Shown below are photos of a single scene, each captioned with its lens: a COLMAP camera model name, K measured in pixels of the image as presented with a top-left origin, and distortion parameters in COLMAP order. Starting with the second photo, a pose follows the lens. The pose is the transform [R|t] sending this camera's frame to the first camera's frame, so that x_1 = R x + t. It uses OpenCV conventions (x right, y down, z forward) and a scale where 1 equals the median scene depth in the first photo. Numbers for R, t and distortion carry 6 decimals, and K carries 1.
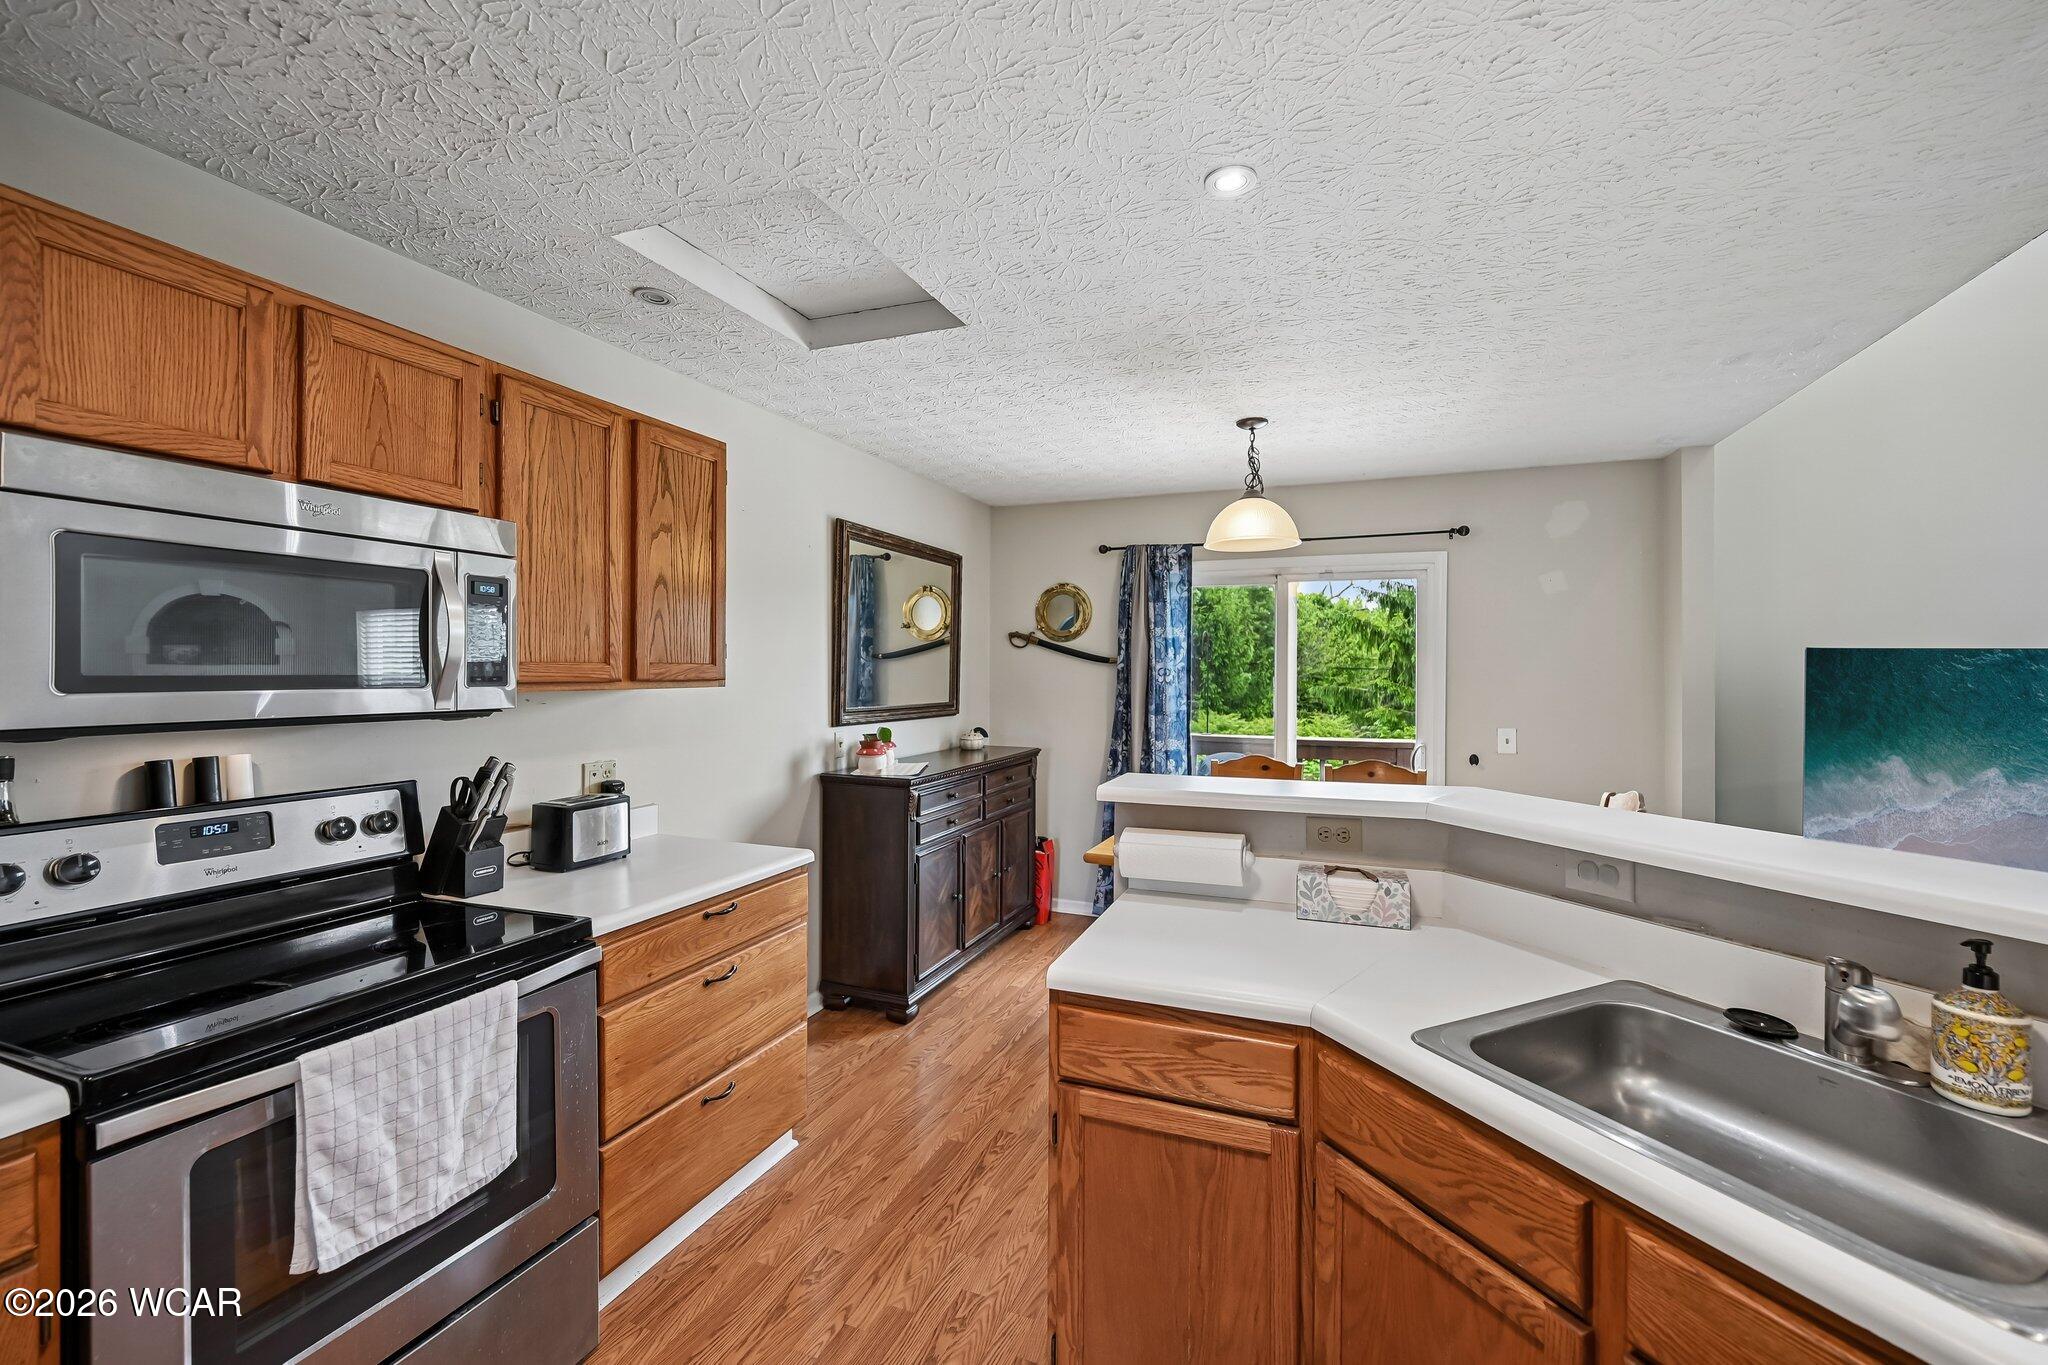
lens RADIAL K [[827.3, 0, 1026.7], [0, 827.3, 667.0], [0, 0, 1]] dist [-0.003046, 0.001018]
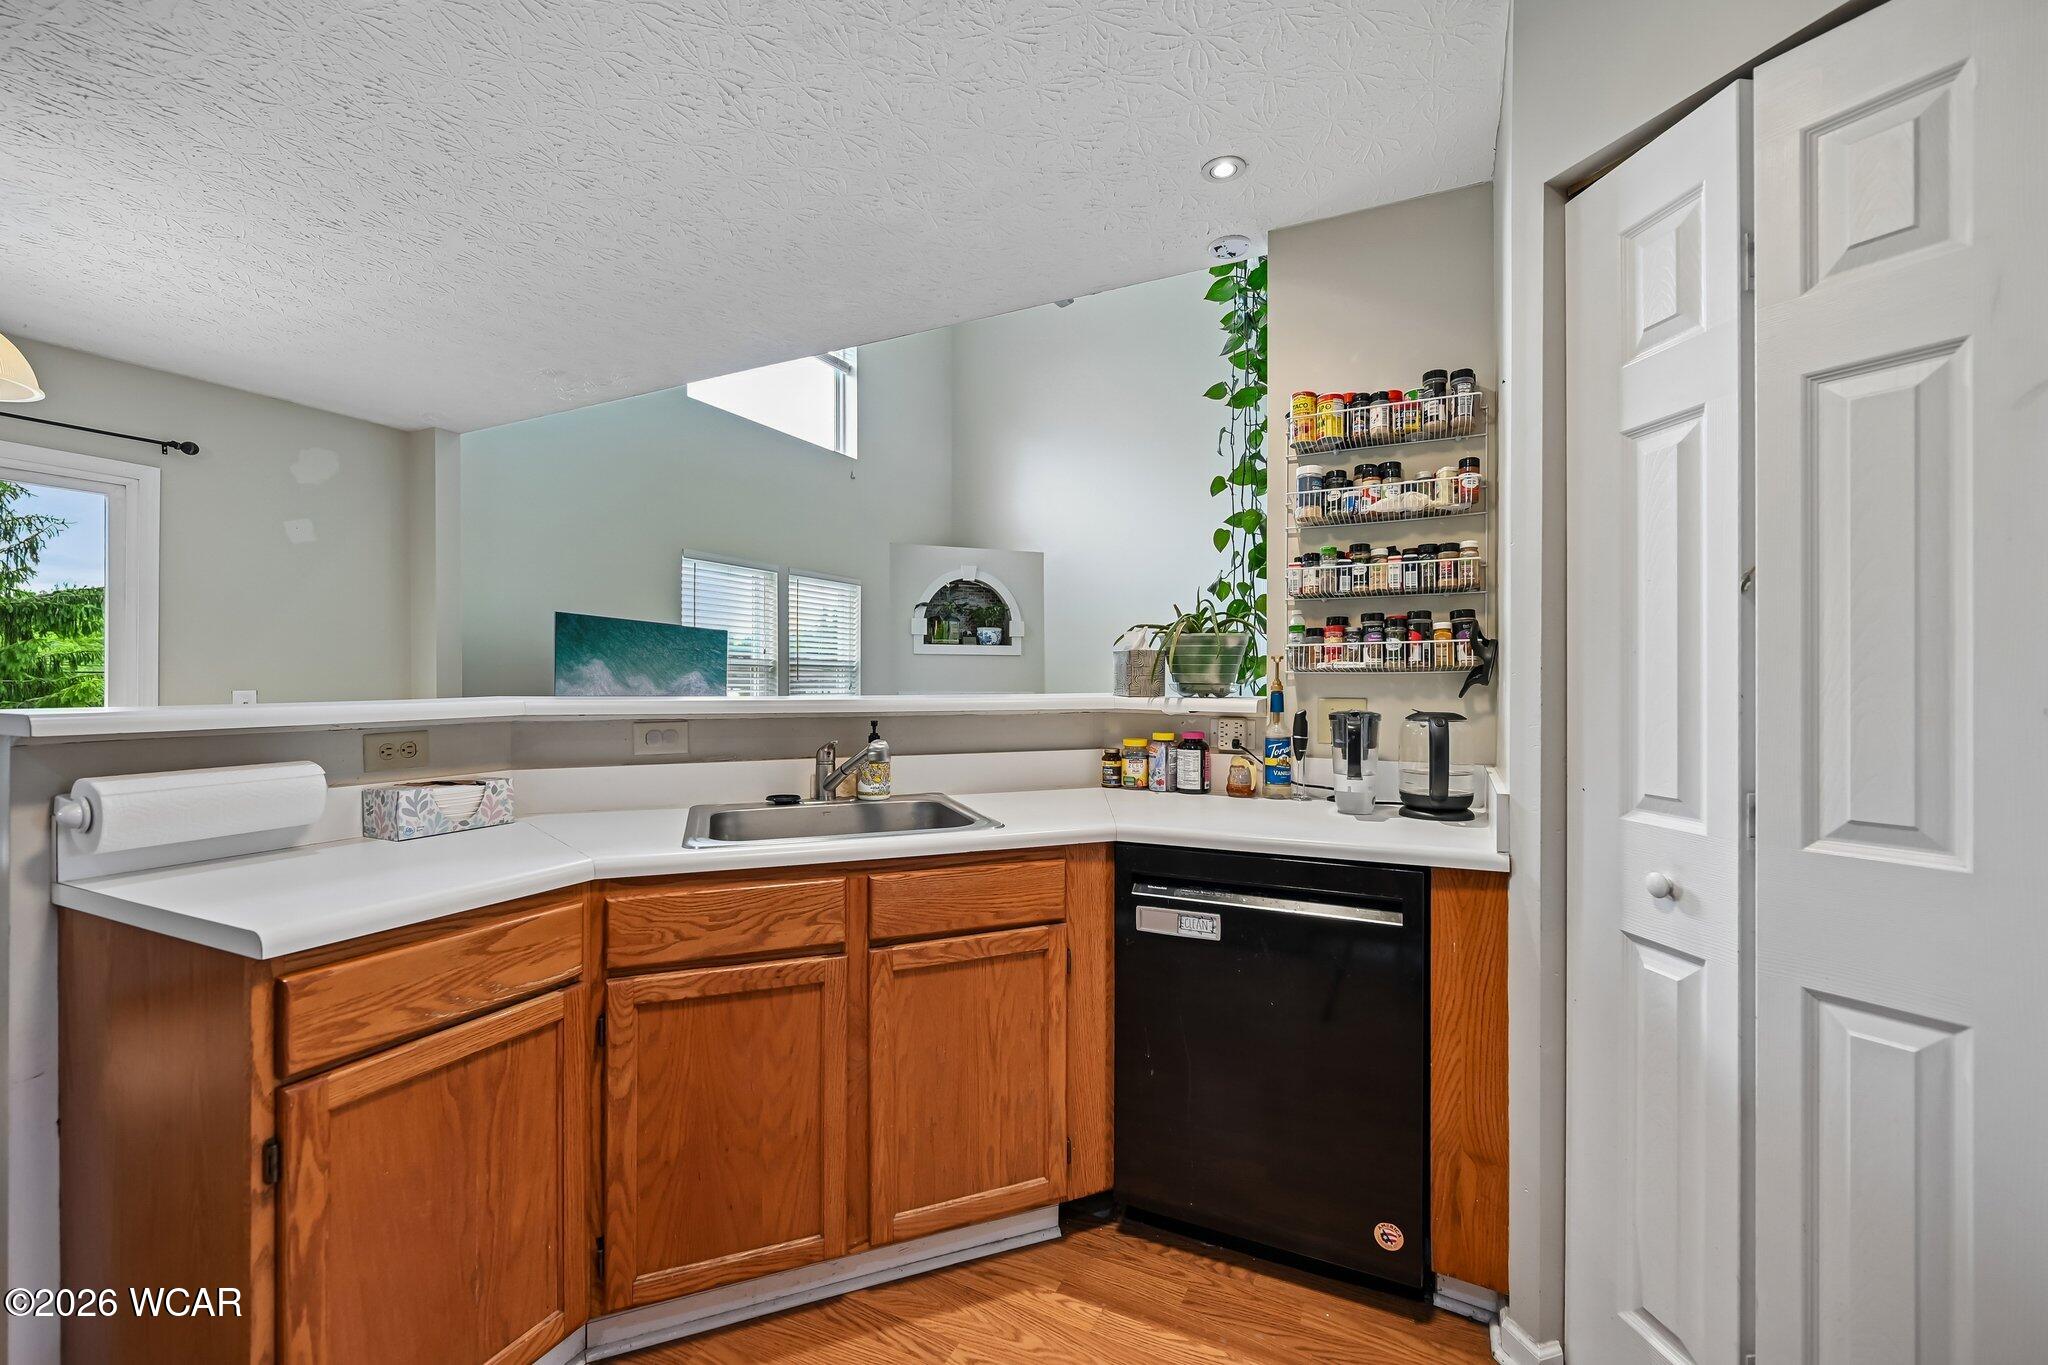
lens RADIAL K [[827.3, 0, 1029.0], [0, 827.3, 679.0], [0, 0, 1]] dist [-0.003046, 0.001018]
pose [[0.070820, -0.002508, 0.997486, -0.432187], [-0.003498, 0.999990, 0.002762, 0.109952], [-0.997483, -0.003685, 0.070811, 0.233705]]
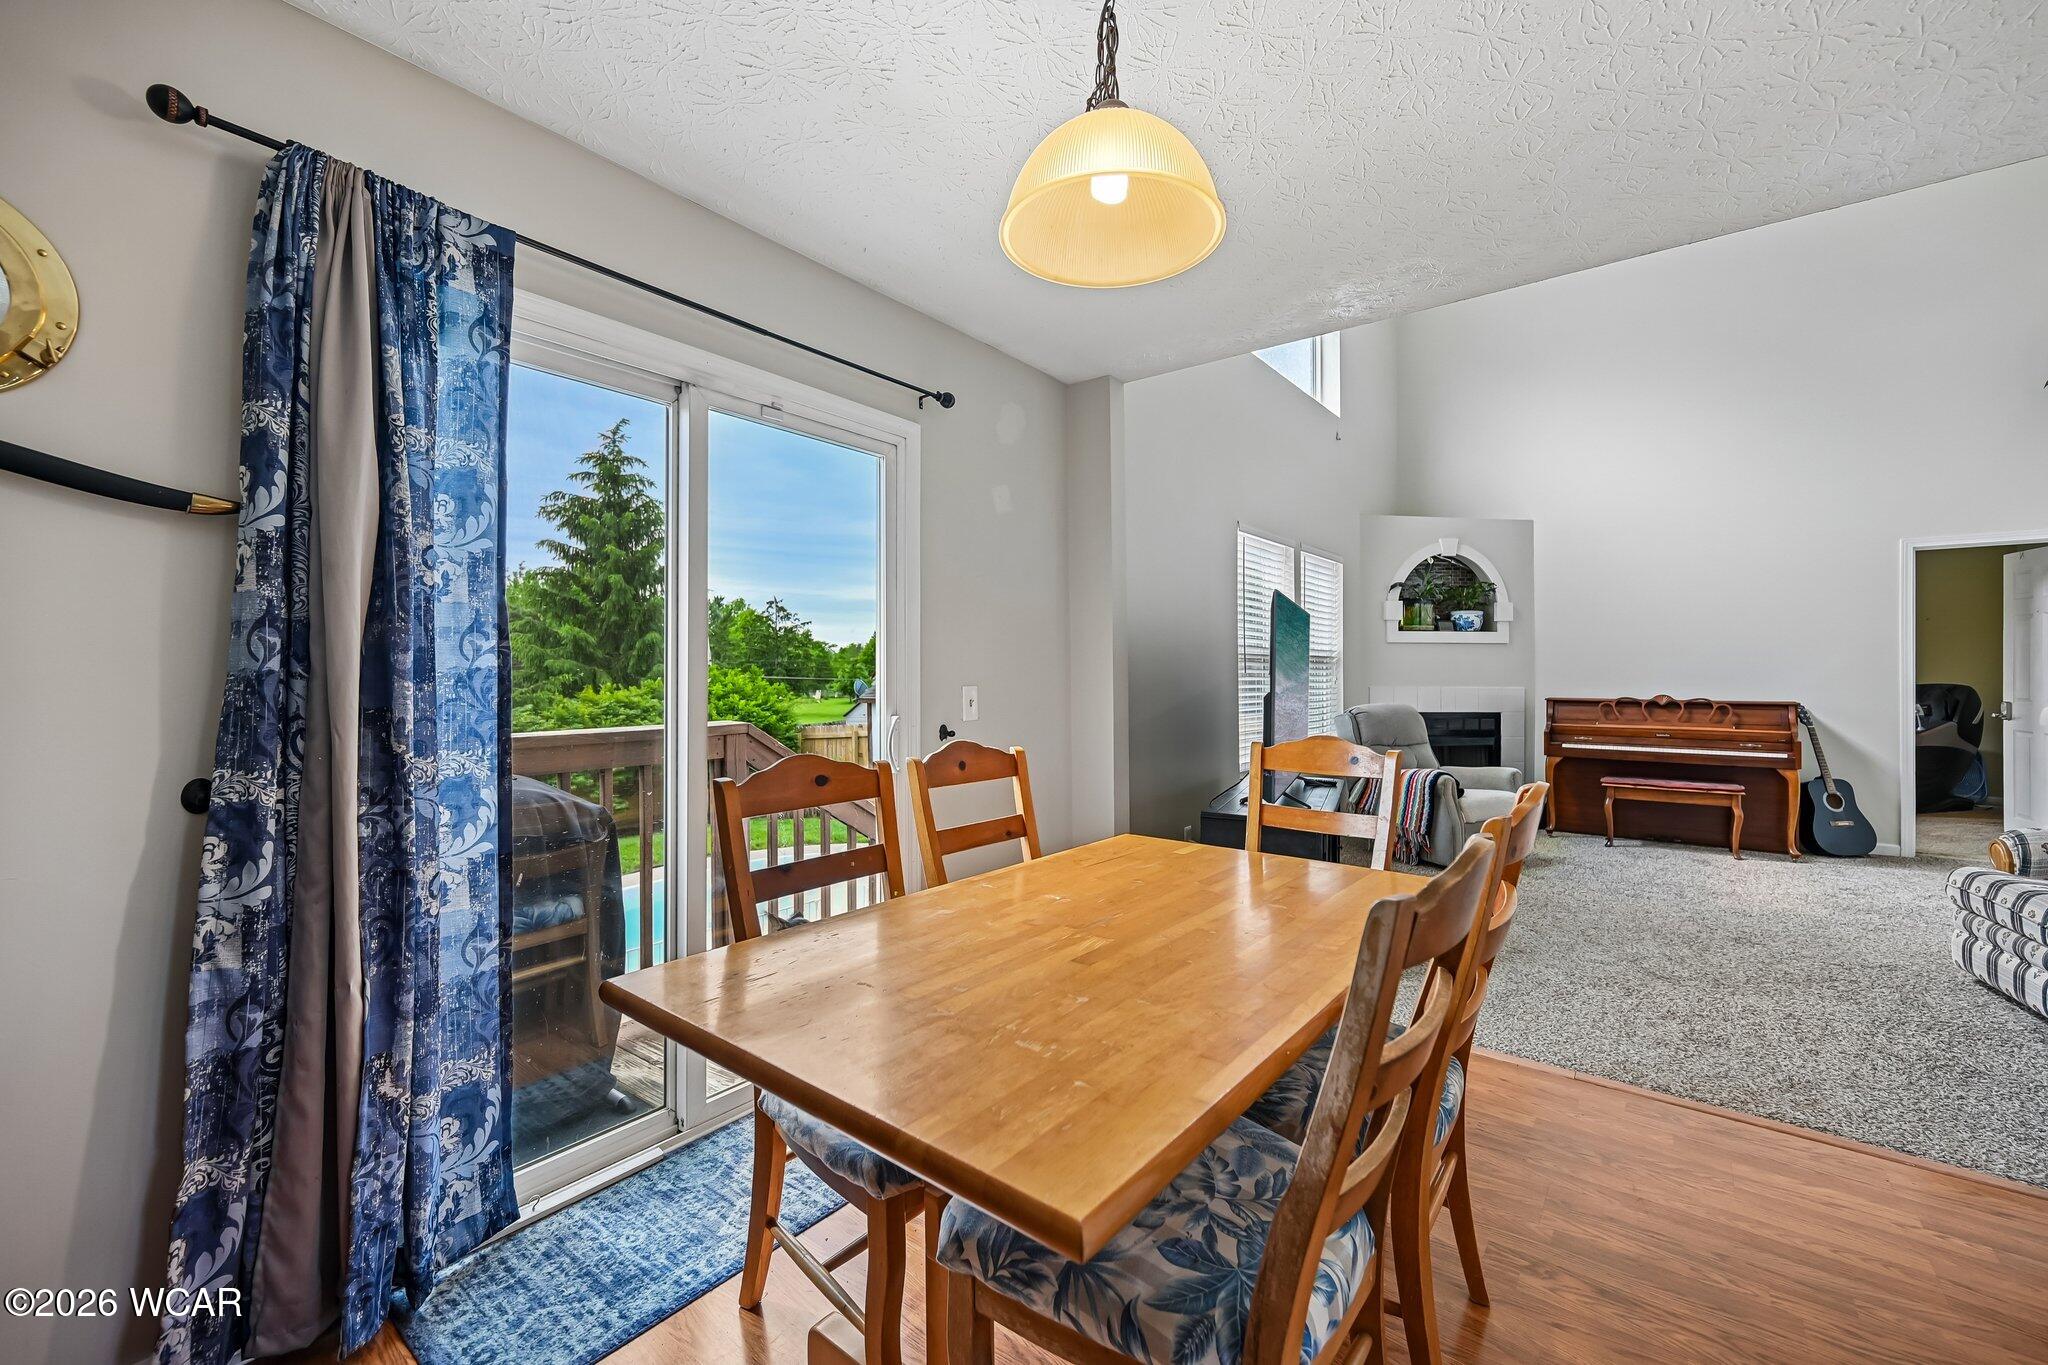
lens RADIAL K [[827.3, 0, 1025.0], [0, 827.3, 667.0], [0, 0, 1]] dist [-0.003046, 0.001018]
pose [[0.276089, 0.003615, 0.961125, -0.221706], [-0.000756, 0.999993, -0.003544, 0.116133], [-0.961132, 0.000251, 0.276090, 1.456453]]
